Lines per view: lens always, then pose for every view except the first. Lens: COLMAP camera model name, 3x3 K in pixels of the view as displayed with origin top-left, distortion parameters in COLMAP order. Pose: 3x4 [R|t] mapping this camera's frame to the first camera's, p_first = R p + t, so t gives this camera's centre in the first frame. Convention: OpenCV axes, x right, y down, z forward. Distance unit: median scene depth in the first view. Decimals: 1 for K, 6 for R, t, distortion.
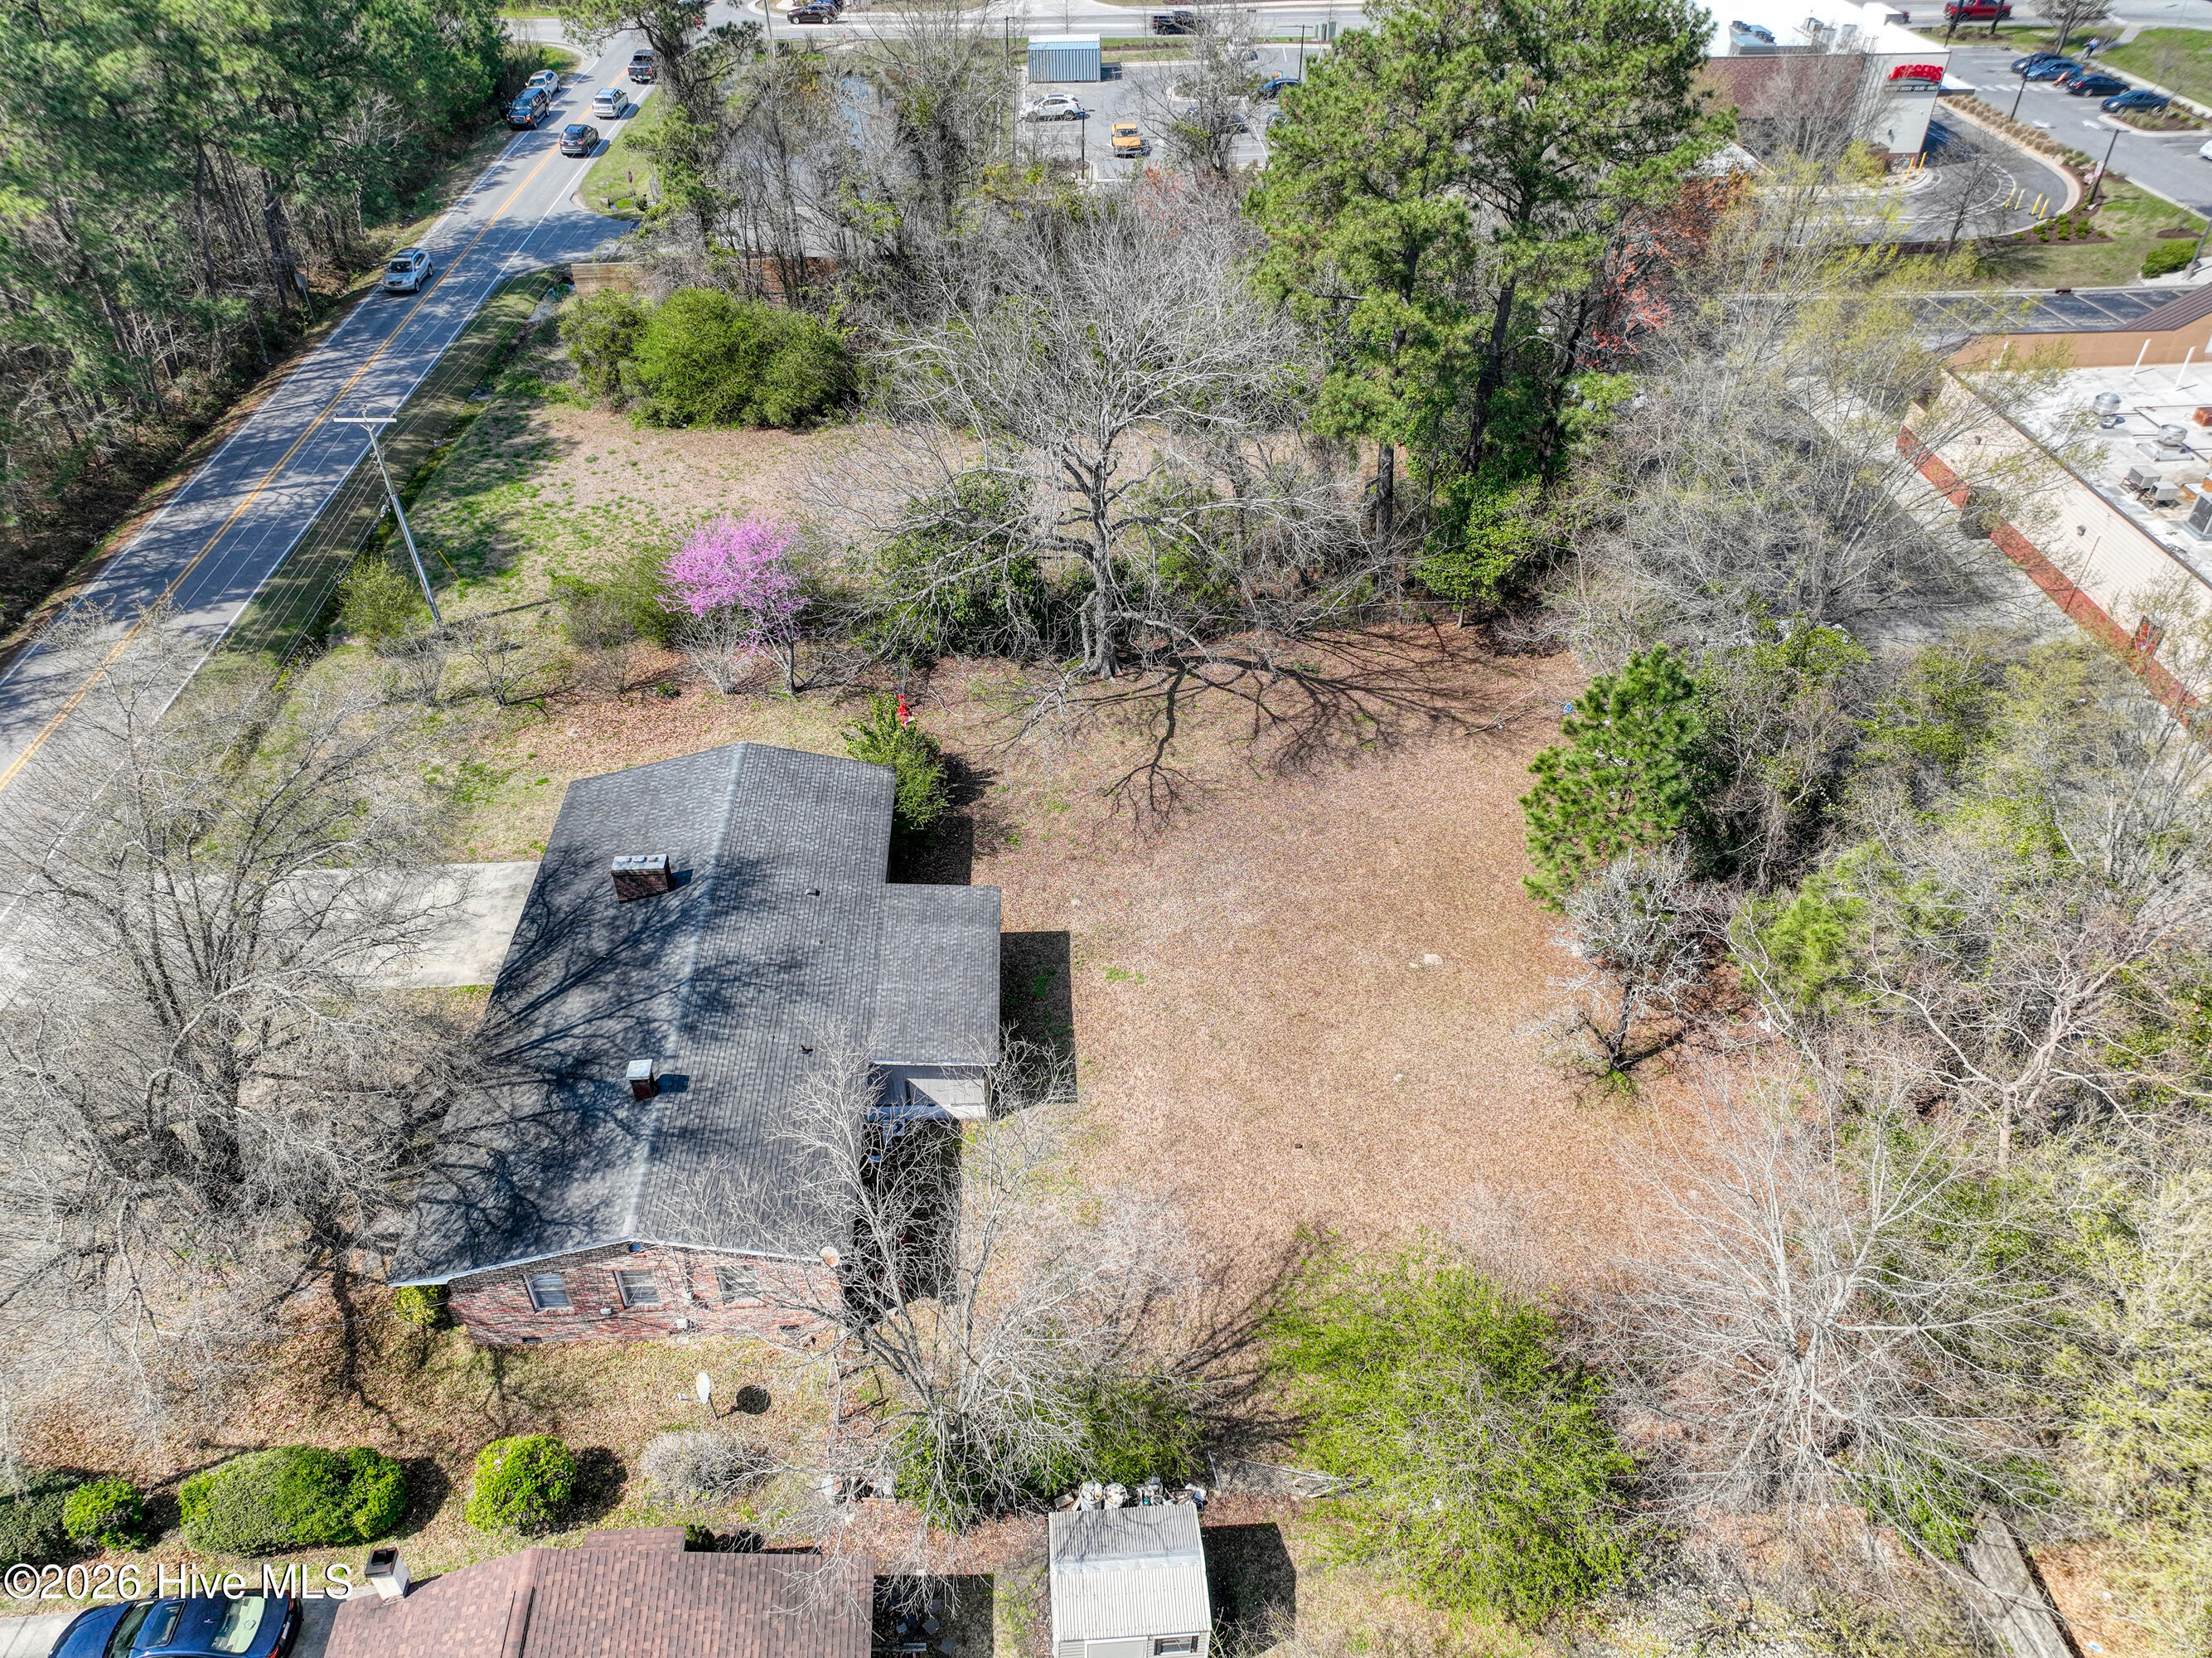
lens RADIAL K [[1549.6, 0, 1108.1], [0, 1549.6, 841.1], [0, 0, 1]] dist [-0.001948, 0.018113]
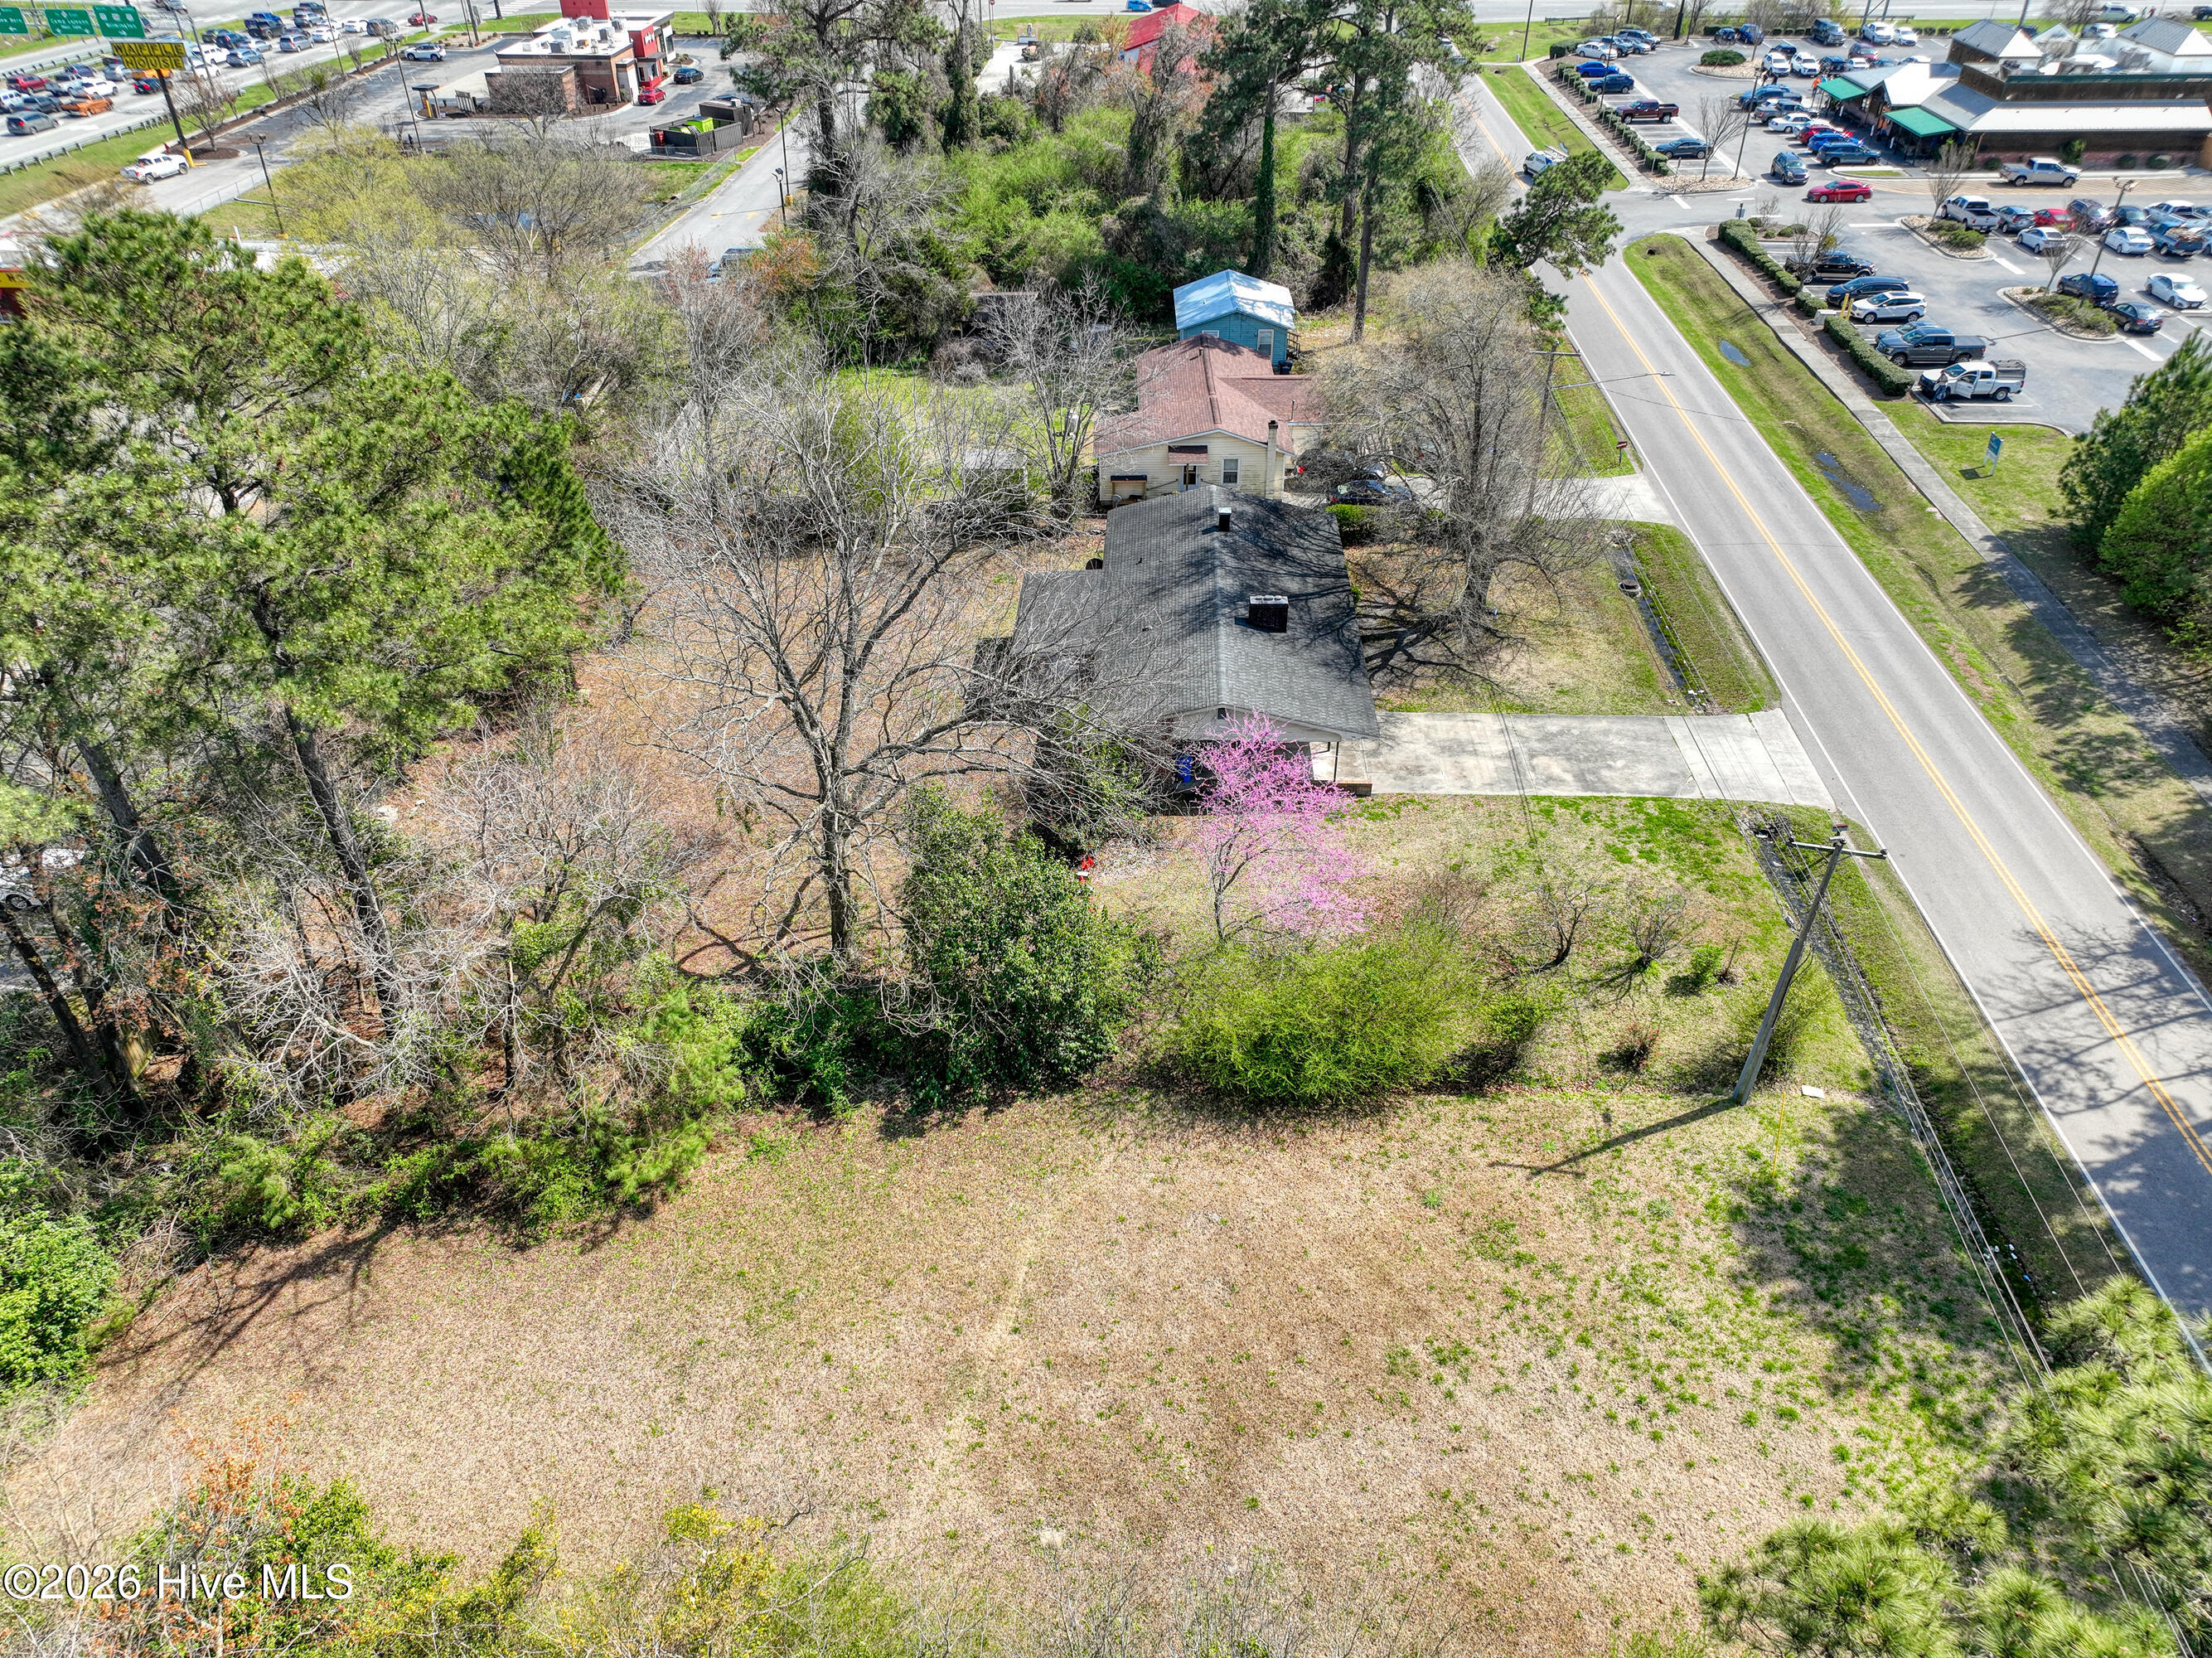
lens RADIAL K [[1549.6, 0, 1110.7], [0, 1549.6, 838.5], [0, 0, 1]] dist [-0.001948, 0.018113]
pose [[-0.996157, -0.047415, 0.073639, -0.224438], [0.058183, 0.270197, 0.961046, -1.029575], [-0.065465, 0.961637, -0.266399, 1.293196]]
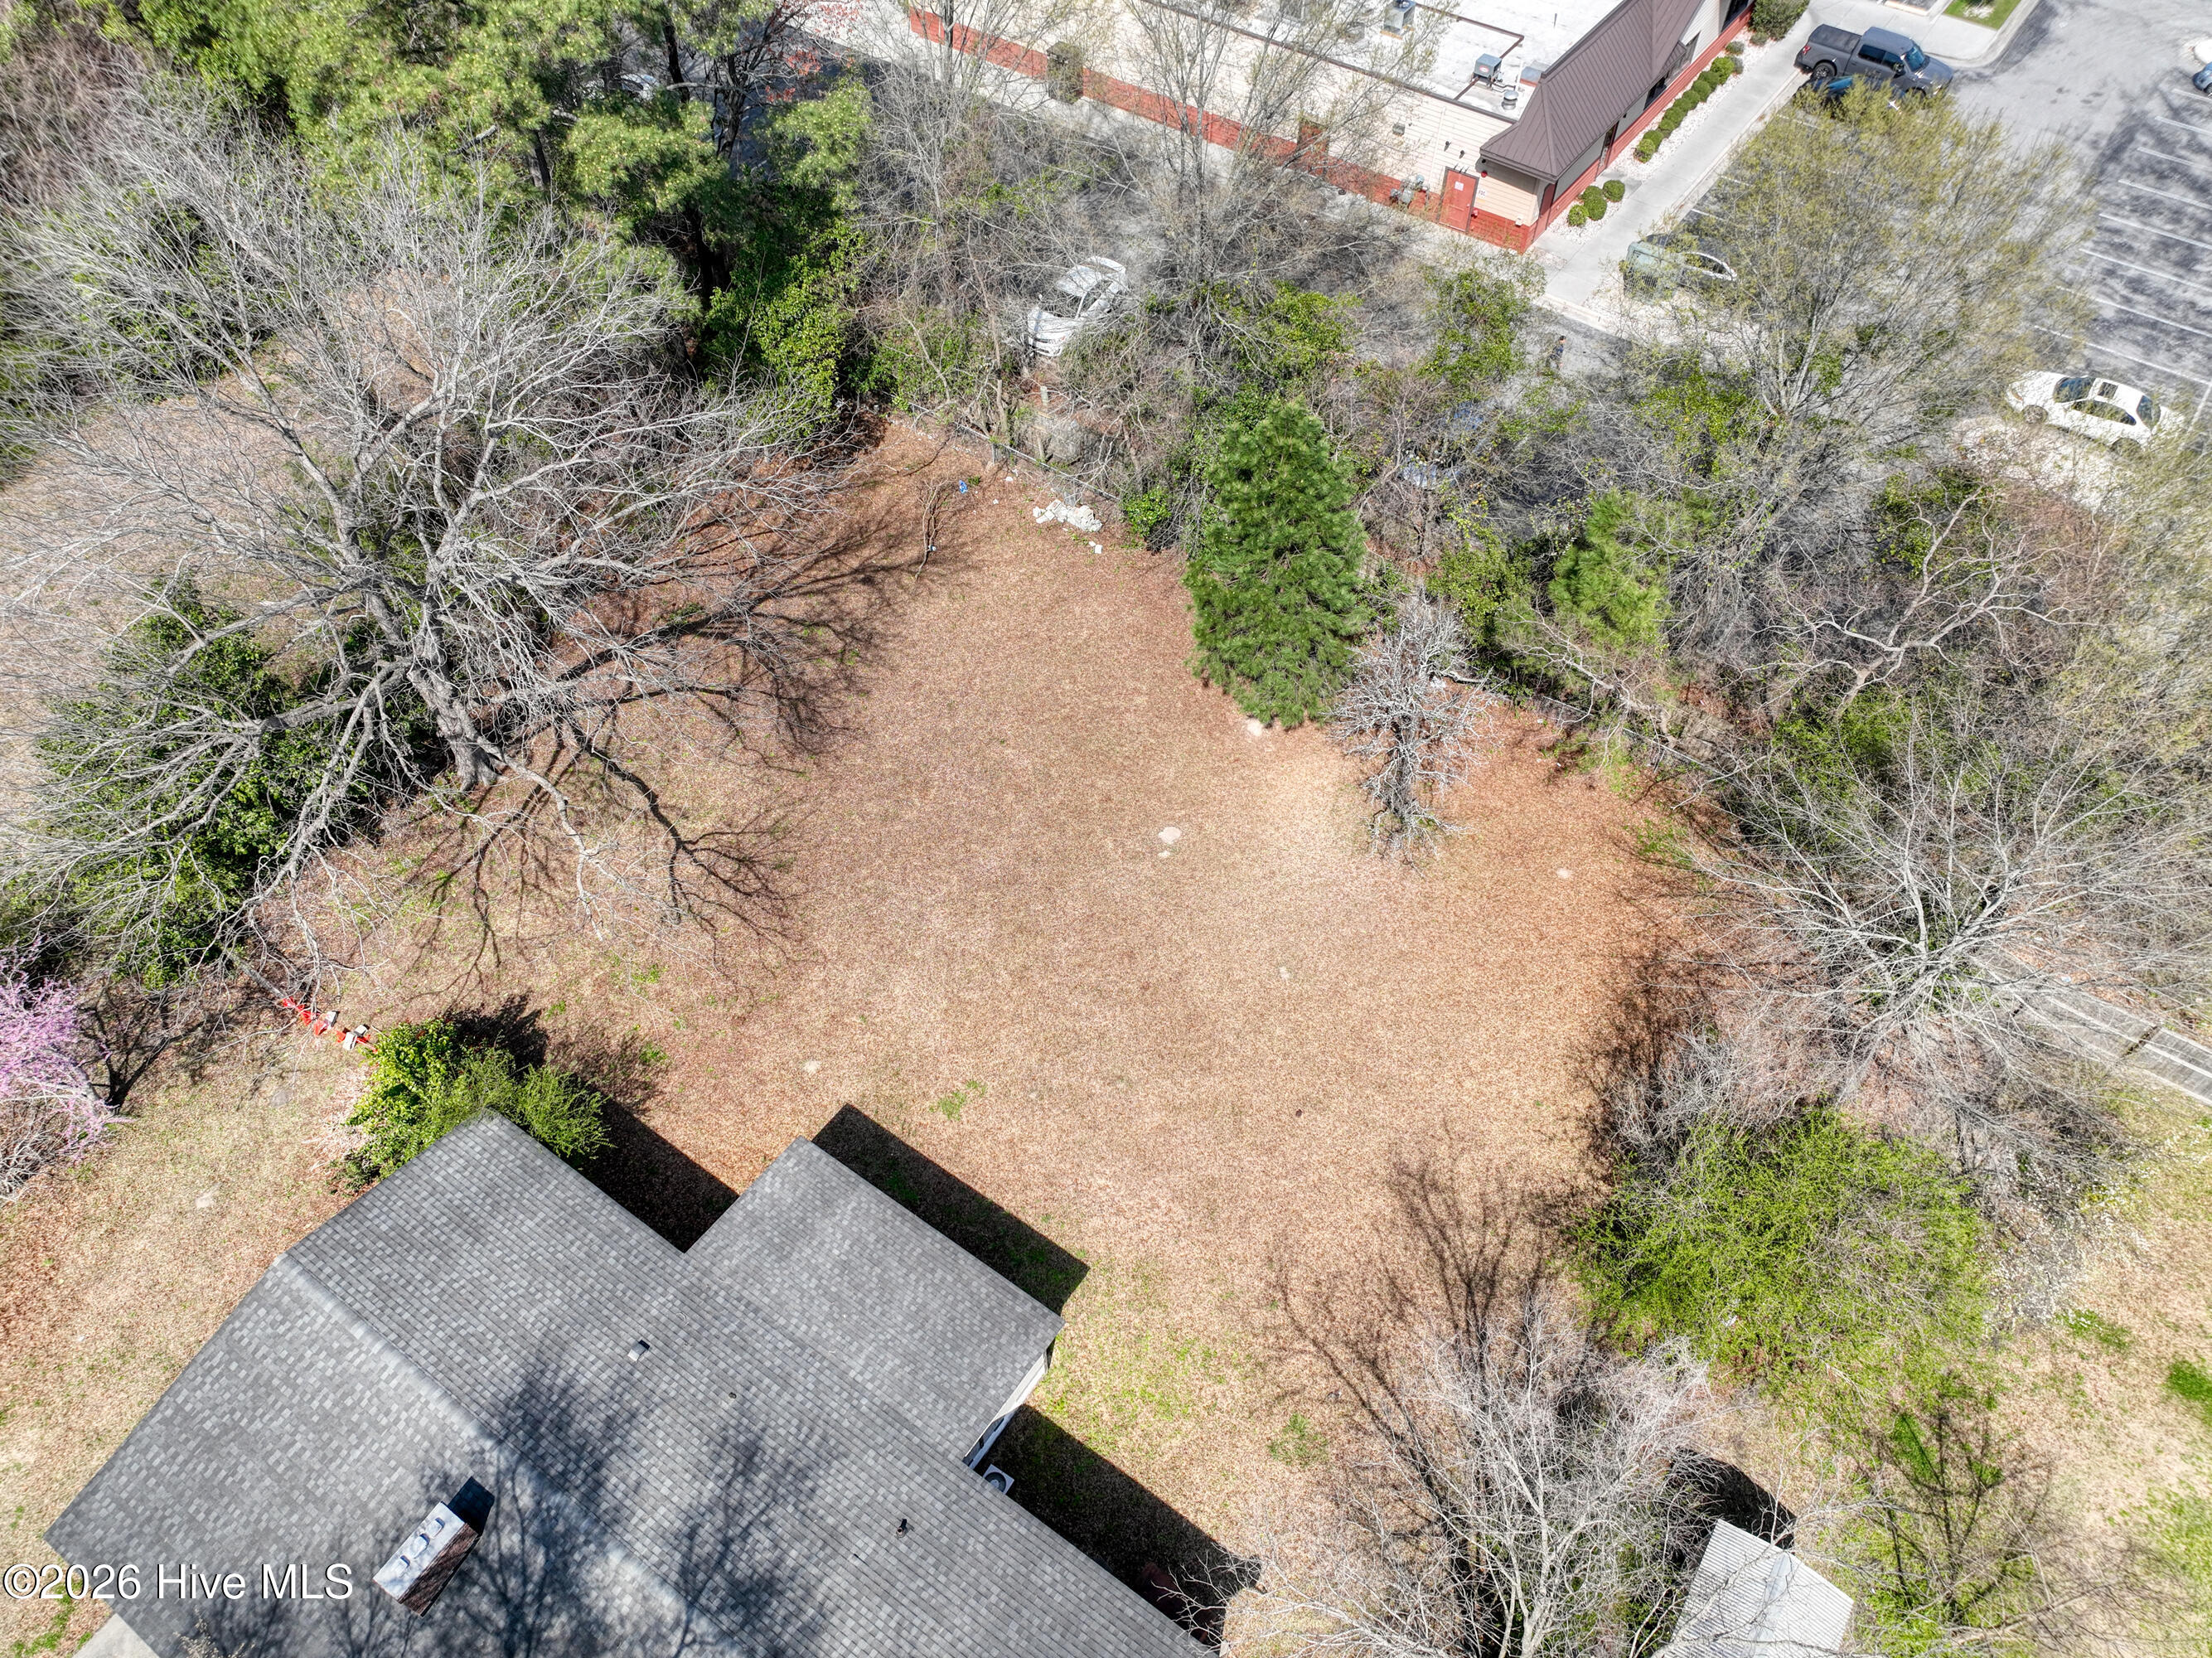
lens RADIAL K [[1549.6, 0, 1113.8], [0, 1549.6, 840.1], [0, 0, 1]] dist [-0.001948, 0.018113]
pose [[0.611191, -0.627841, 0.481935, -0.209572], [0.490054, 0.778333, 0.392485, -0.251120], [-0.621525, -0.003709, 0.783386, 0.295145]]
